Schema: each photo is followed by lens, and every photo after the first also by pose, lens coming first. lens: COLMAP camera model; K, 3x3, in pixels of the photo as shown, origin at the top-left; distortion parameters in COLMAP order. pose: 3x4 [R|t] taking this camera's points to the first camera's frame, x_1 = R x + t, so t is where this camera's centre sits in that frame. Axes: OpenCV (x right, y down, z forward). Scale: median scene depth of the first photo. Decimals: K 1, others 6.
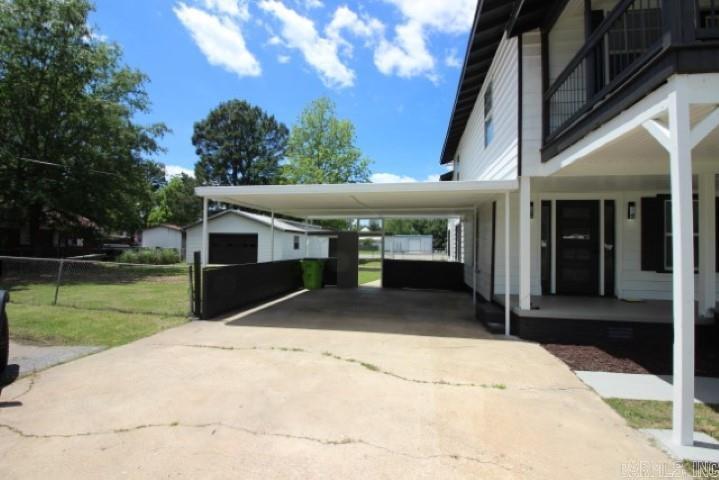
lens RADIAL K [[335.8, 0, 358.8], [0, 335.8, 237.0], [0, 0, 1]] dist [0.000757, -0.013297]
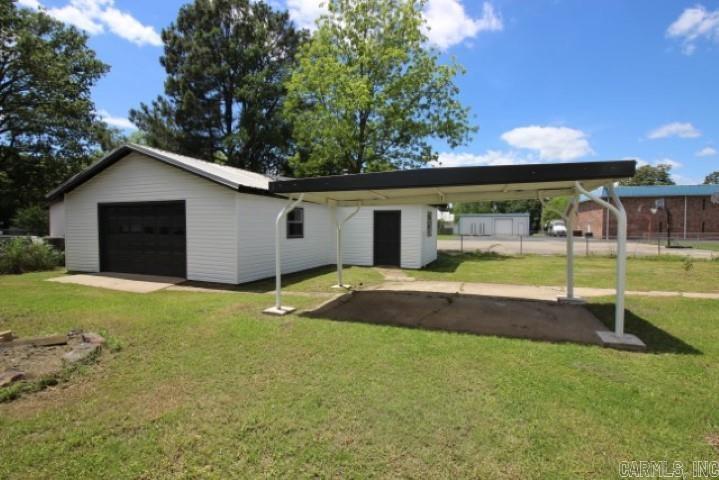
lens RADIAL K [[335.8, 0, 358.8], [0, 335.8, 237.0], [0, 0, 1]] dist [0.000757, -0.013297]
pose [[0.981631, -0.006747, -0.190671, -0.008168], [0.016421, 0.998654, 0.049205, 0.005007], [0.190083, -0.051433, 0.980420, 0.198688]]
